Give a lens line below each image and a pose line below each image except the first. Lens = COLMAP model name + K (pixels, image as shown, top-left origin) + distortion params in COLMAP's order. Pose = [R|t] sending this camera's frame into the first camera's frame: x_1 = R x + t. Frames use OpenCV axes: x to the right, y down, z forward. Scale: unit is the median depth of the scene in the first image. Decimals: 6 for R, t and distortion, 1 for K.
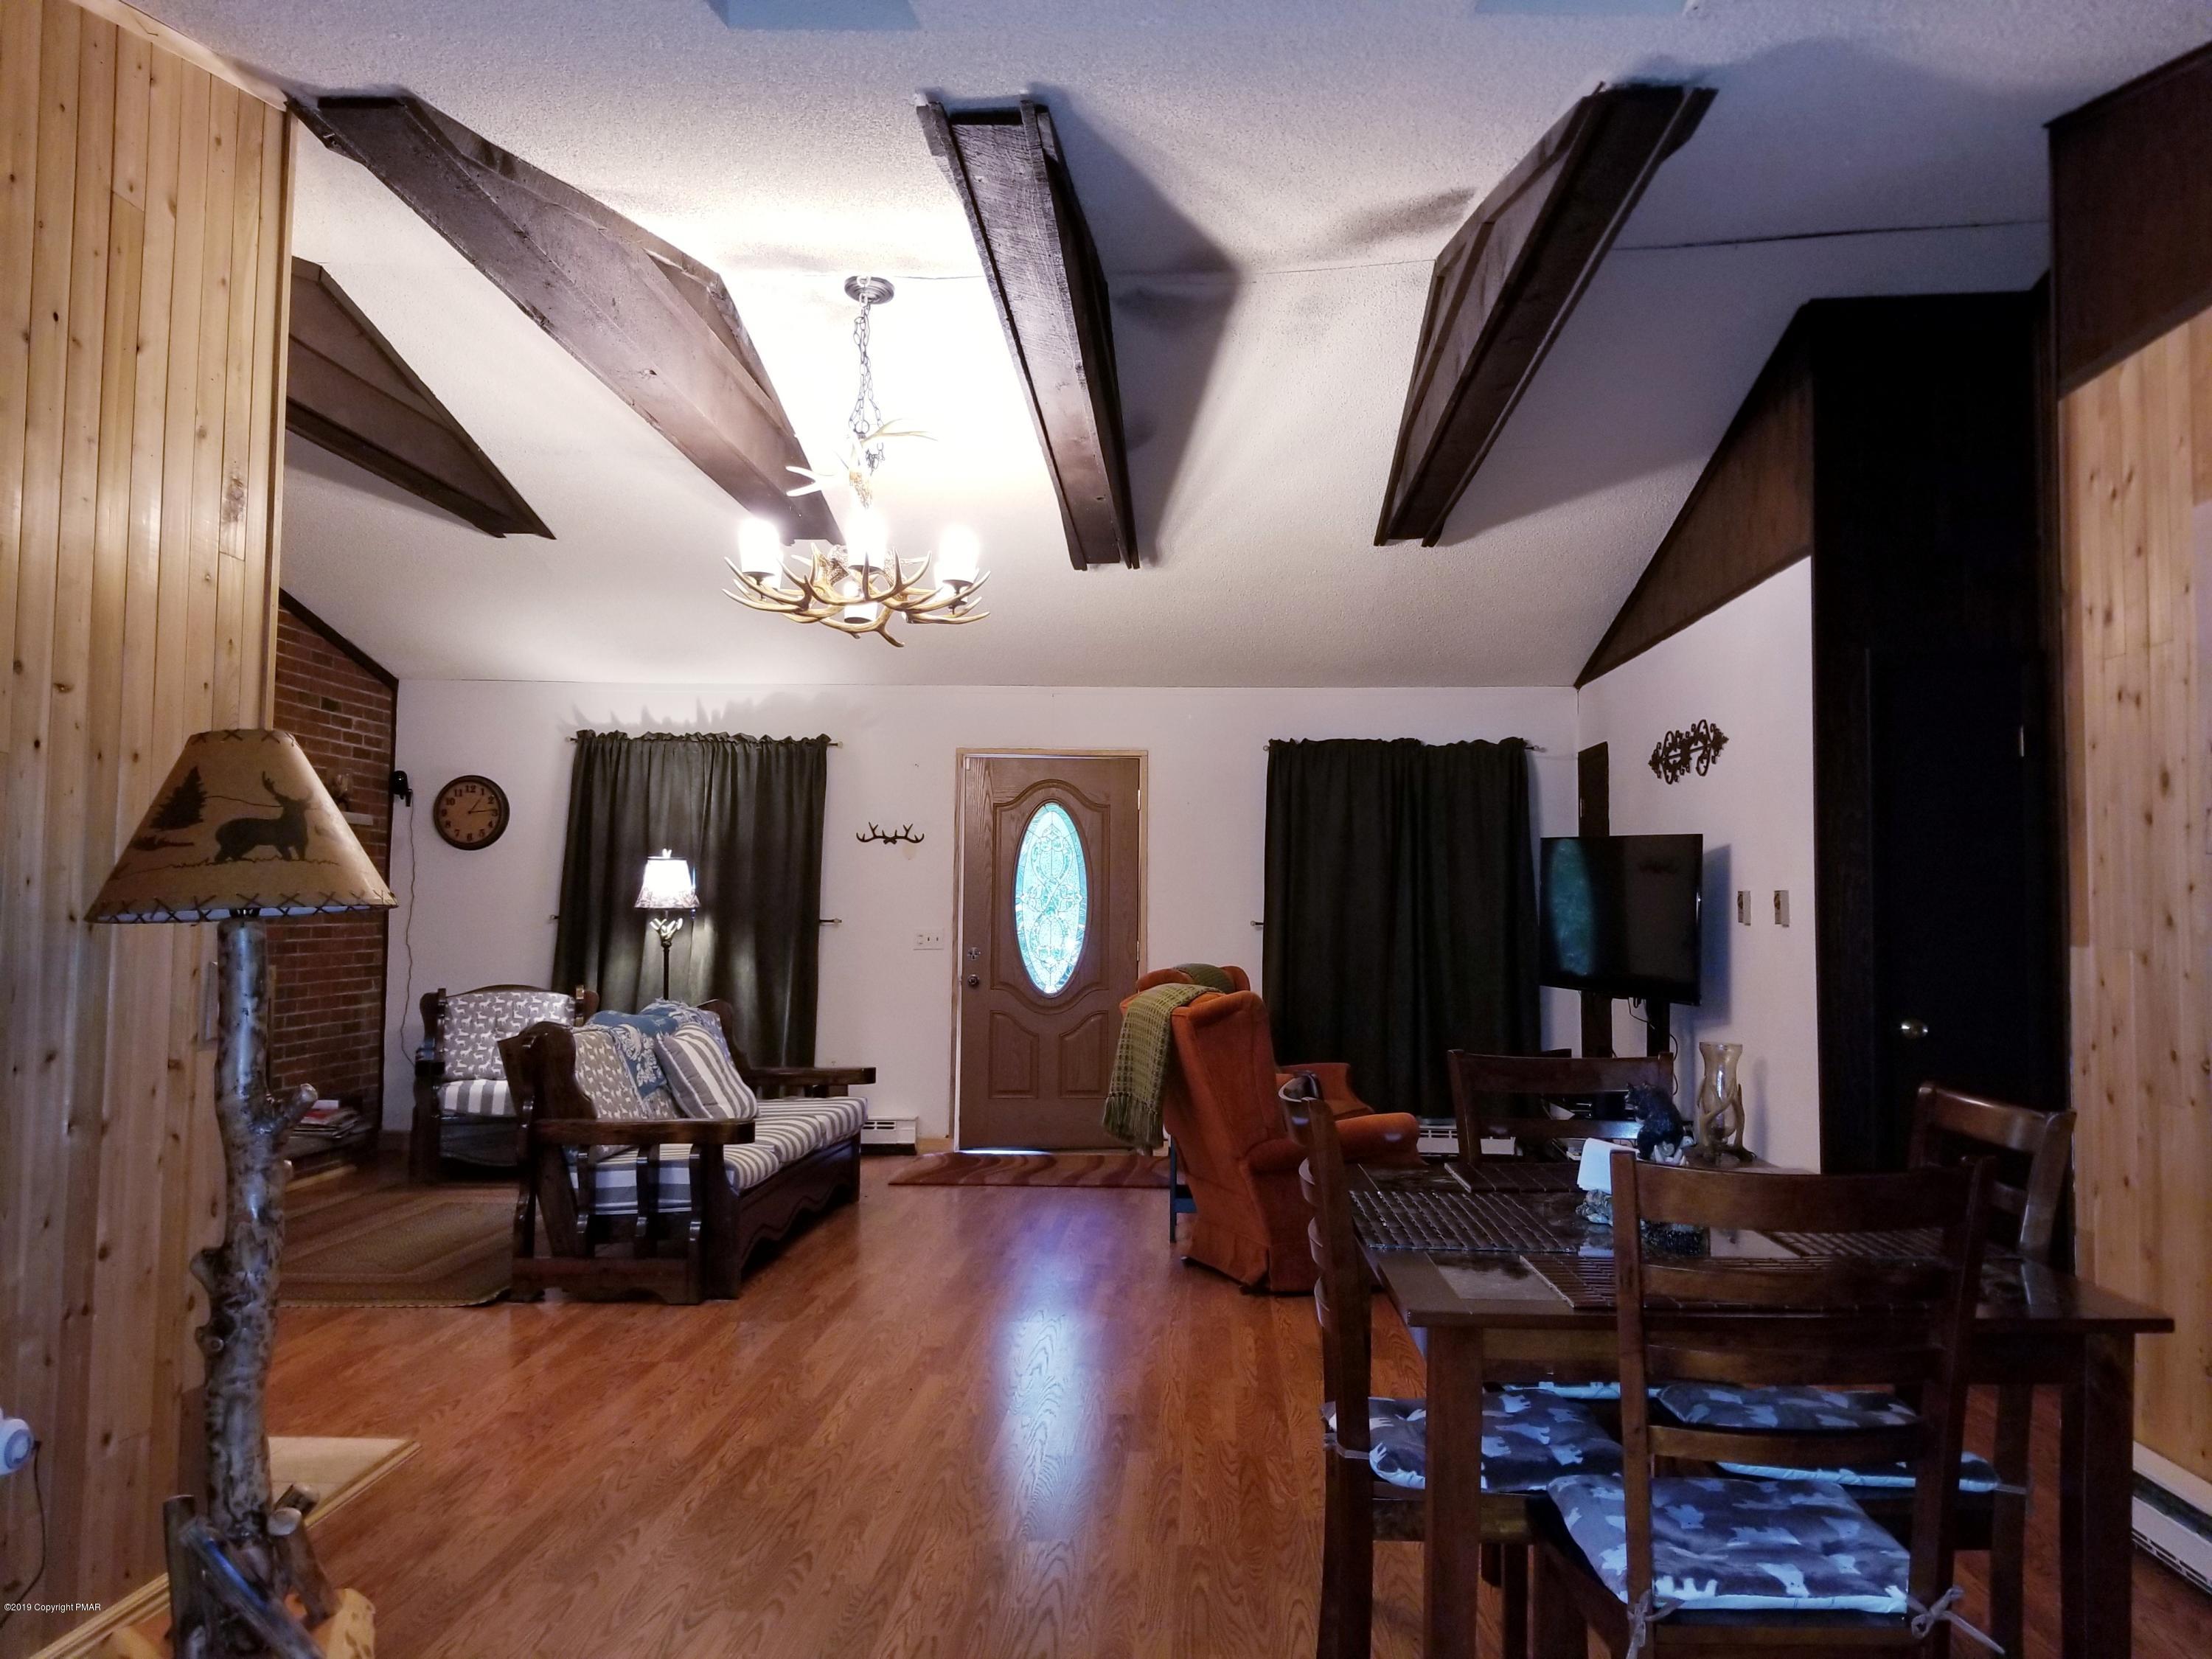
lens RADIAL K [[1762.3, 0, 1107.9], [0, 1762.3, 827.1], [0, 0, 1]] dist [-0.002911, -0.001226]
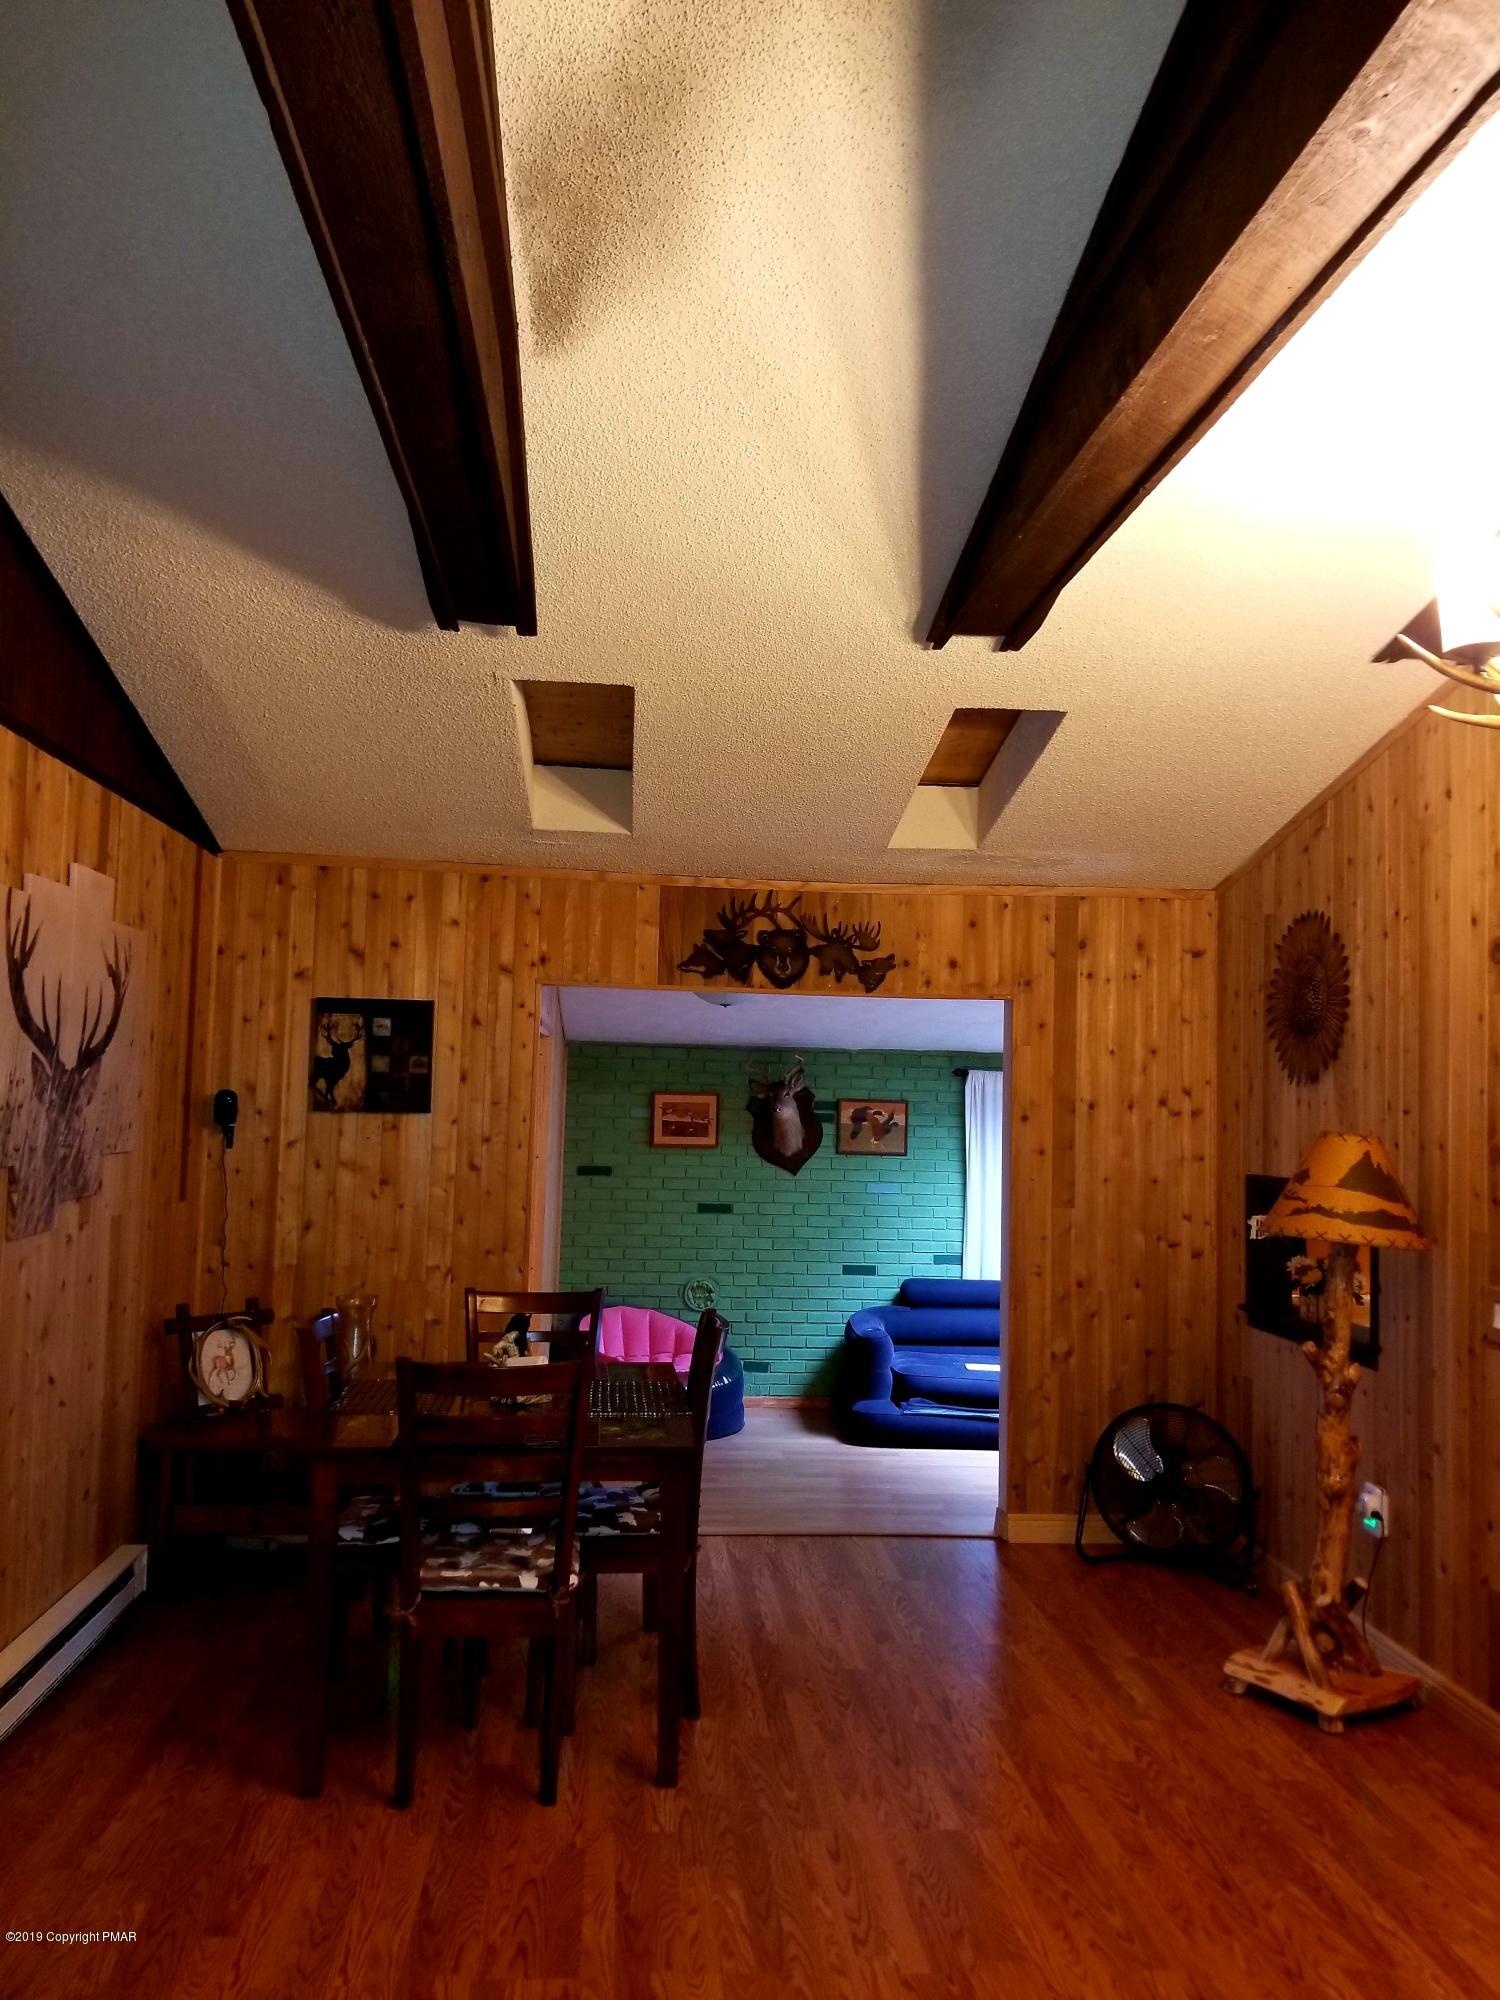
lens RADIAL K [[1593.4, 0, 748.9], [0, 1593.4, 1002.4], [0, 0, 1]] dist [-0.002911, -0.001226]
pose [[-0.990059, -0.039223, -0.135076, 0.228005], [-0.022785, 0.992372, -0.121159, 0.018113], [0.138798, -0.116877, -0.983400, 1.942597]]
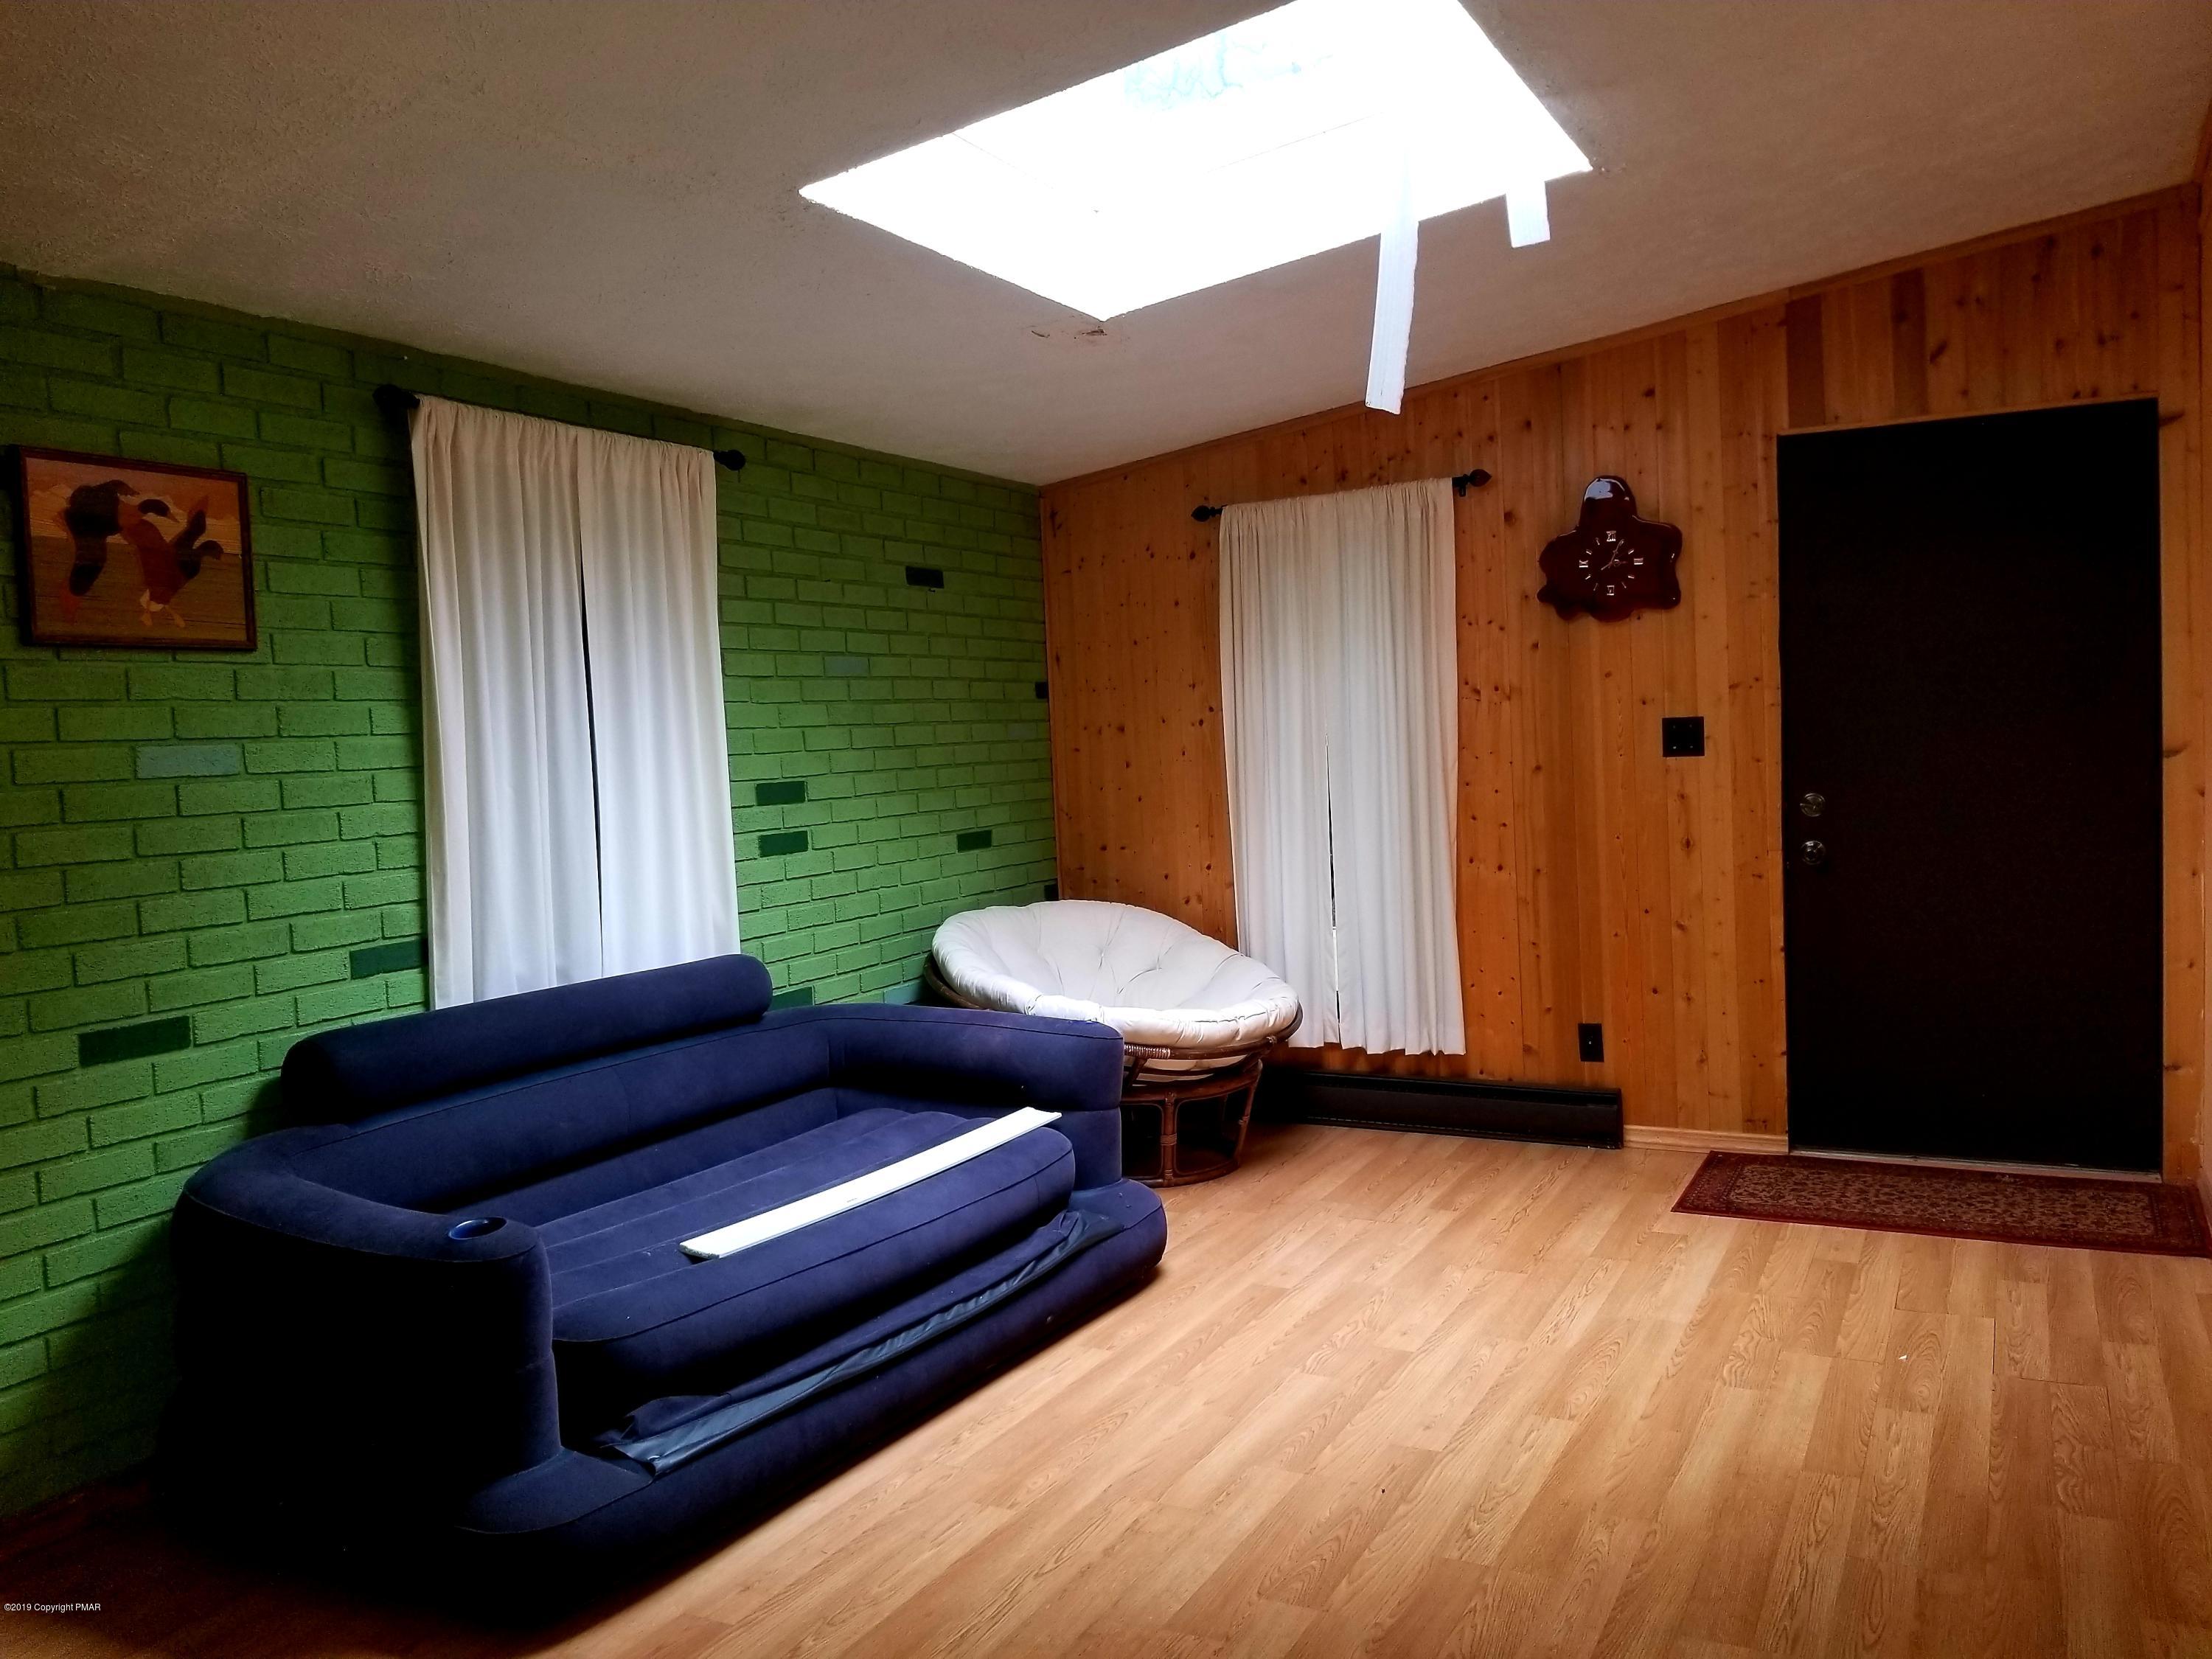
lens RADIAL K [[1762.3, 0, 1104.3], [0, 1762.3, 827.4], [0, 0, 1]] dist [-0.002911, -0.001226]
pose [[-0.413416, 0.061447, -0.908466, 0.241014], [0.085531, 0.995930, 0.028440, 0.034017], [0.906516, -0.065944, -0.416989, 0.923545]]
